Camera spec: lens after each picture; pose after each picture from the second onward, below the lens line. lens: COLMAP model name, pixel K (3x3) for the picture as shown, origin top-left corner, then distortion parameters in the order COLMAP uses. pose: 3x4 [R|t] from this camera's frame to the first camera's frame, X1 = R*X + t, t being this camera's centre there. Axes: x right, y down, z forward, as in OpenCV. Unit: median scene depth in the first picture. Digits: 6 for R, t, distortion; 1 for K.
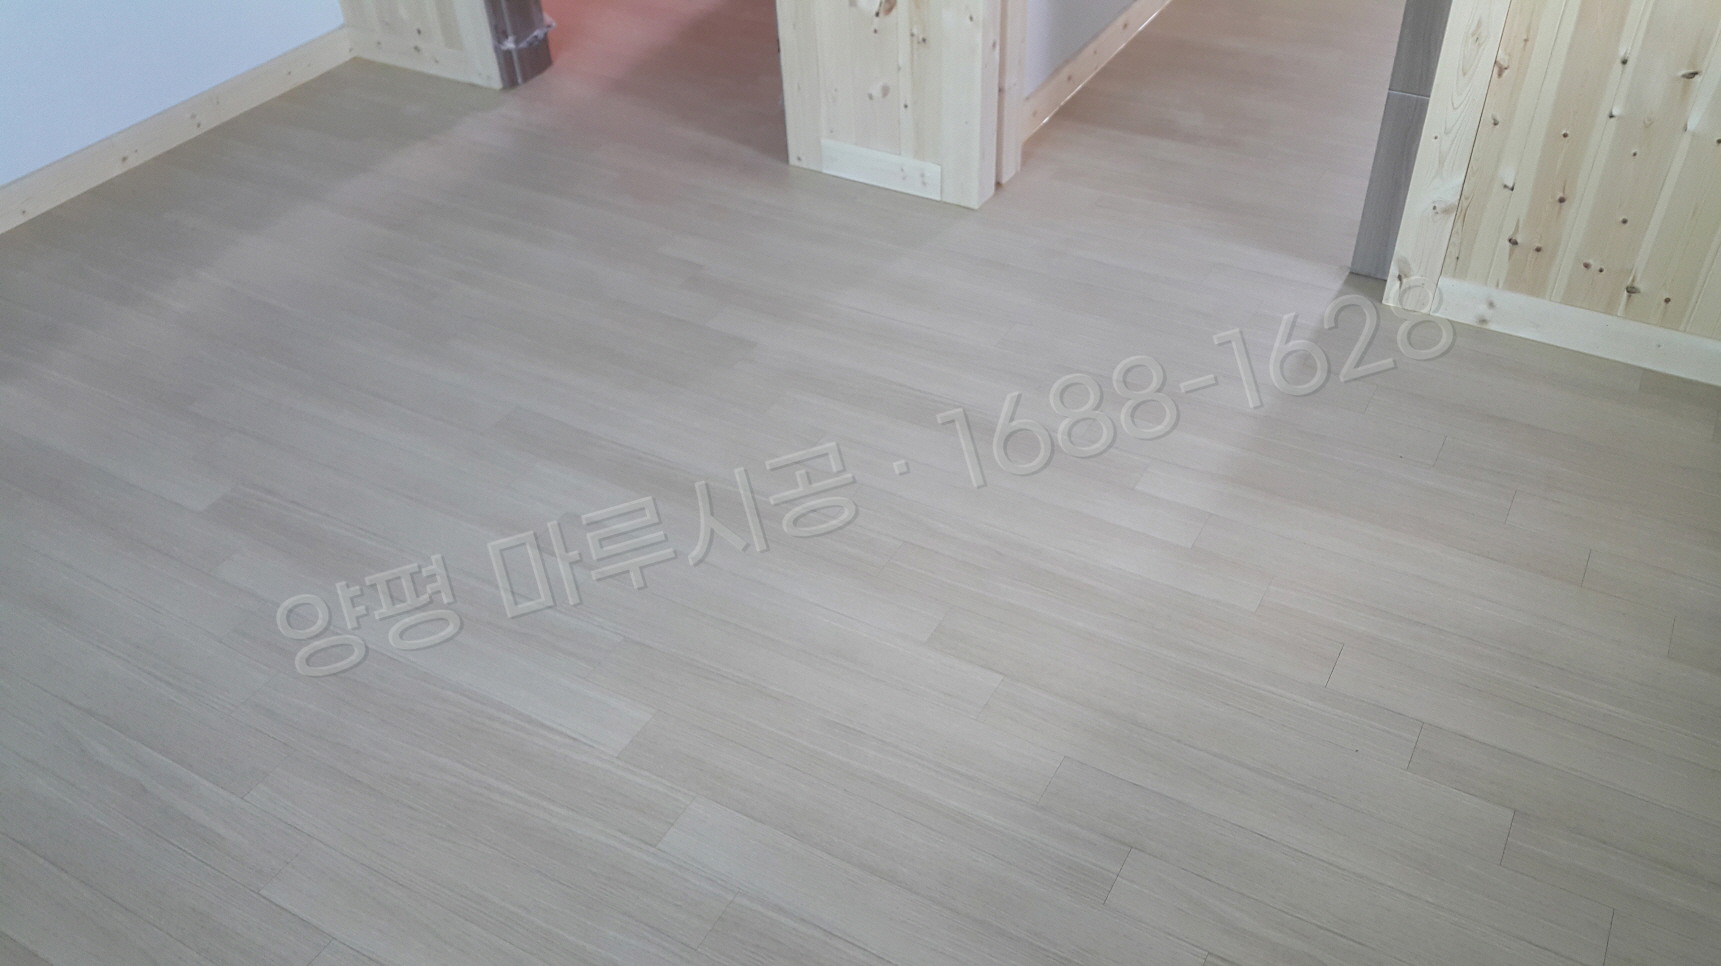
lens RADIAL K [[1409.6, 0, 872.9], [0, 1409.6, 482.3], [0, 0, 1]] dist [0.160691, -0.351764]
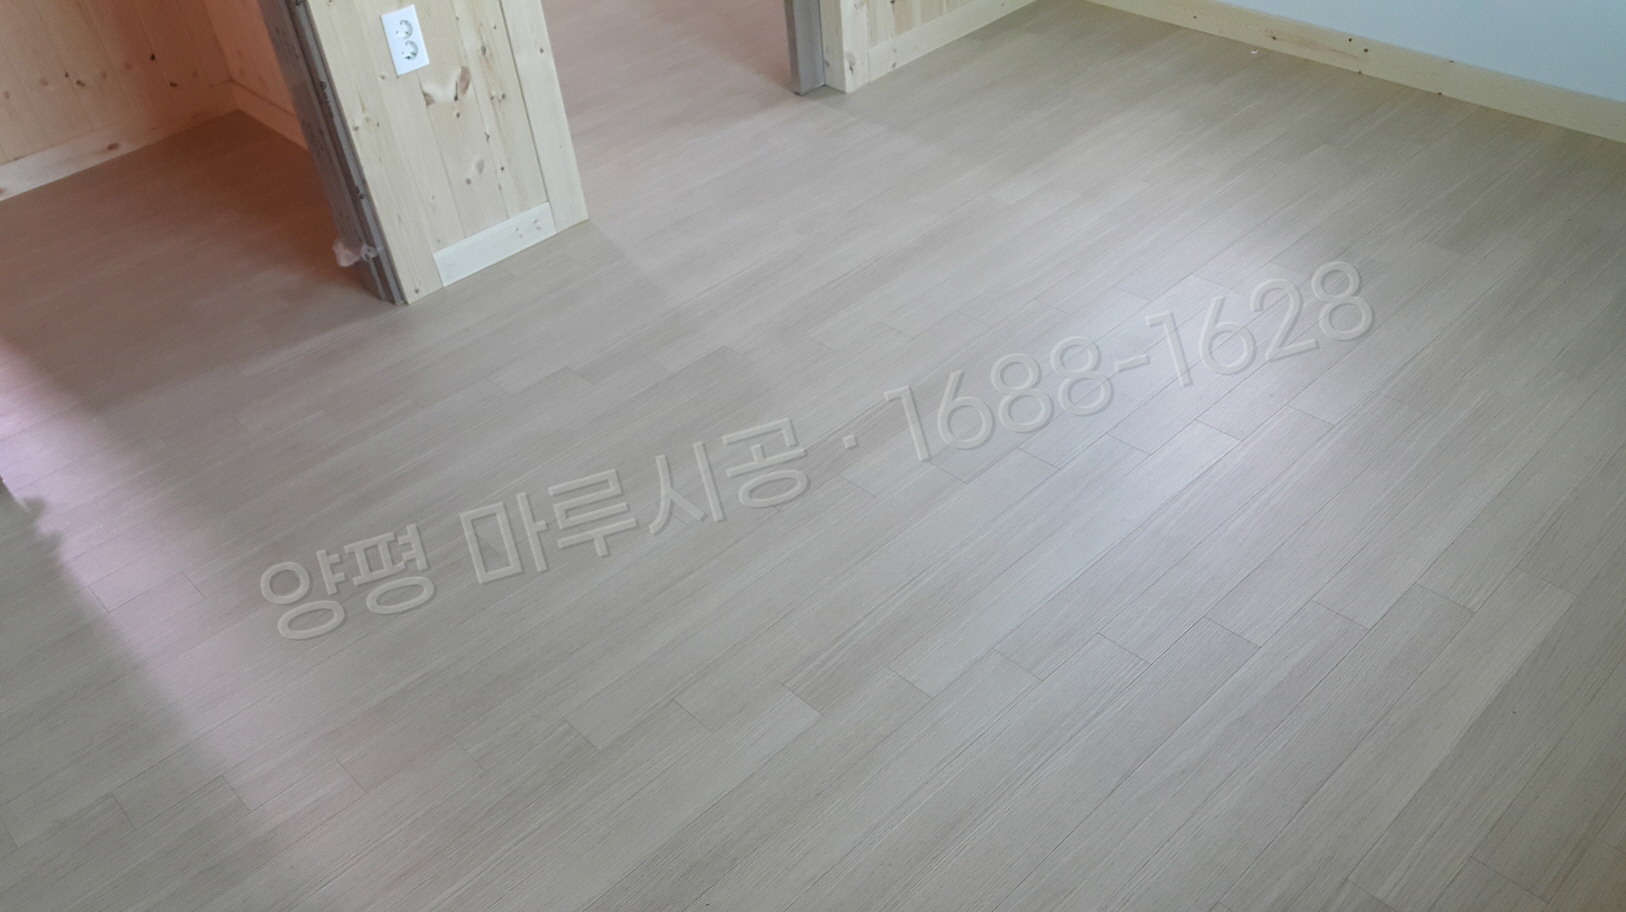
lens RADIAL K [[1331.8, 0, 824.7], [0, 1331.8, 455.3], [0, 0, 1]] dist [0.160691, -0.351764]
pose [[0.296012, -0.599559, 0.743576, -0.850621], [0.659559, 0.691383, 0.294909, -0.286197], [-0.690911, 0.403136, 0.600102, 0.378149]]
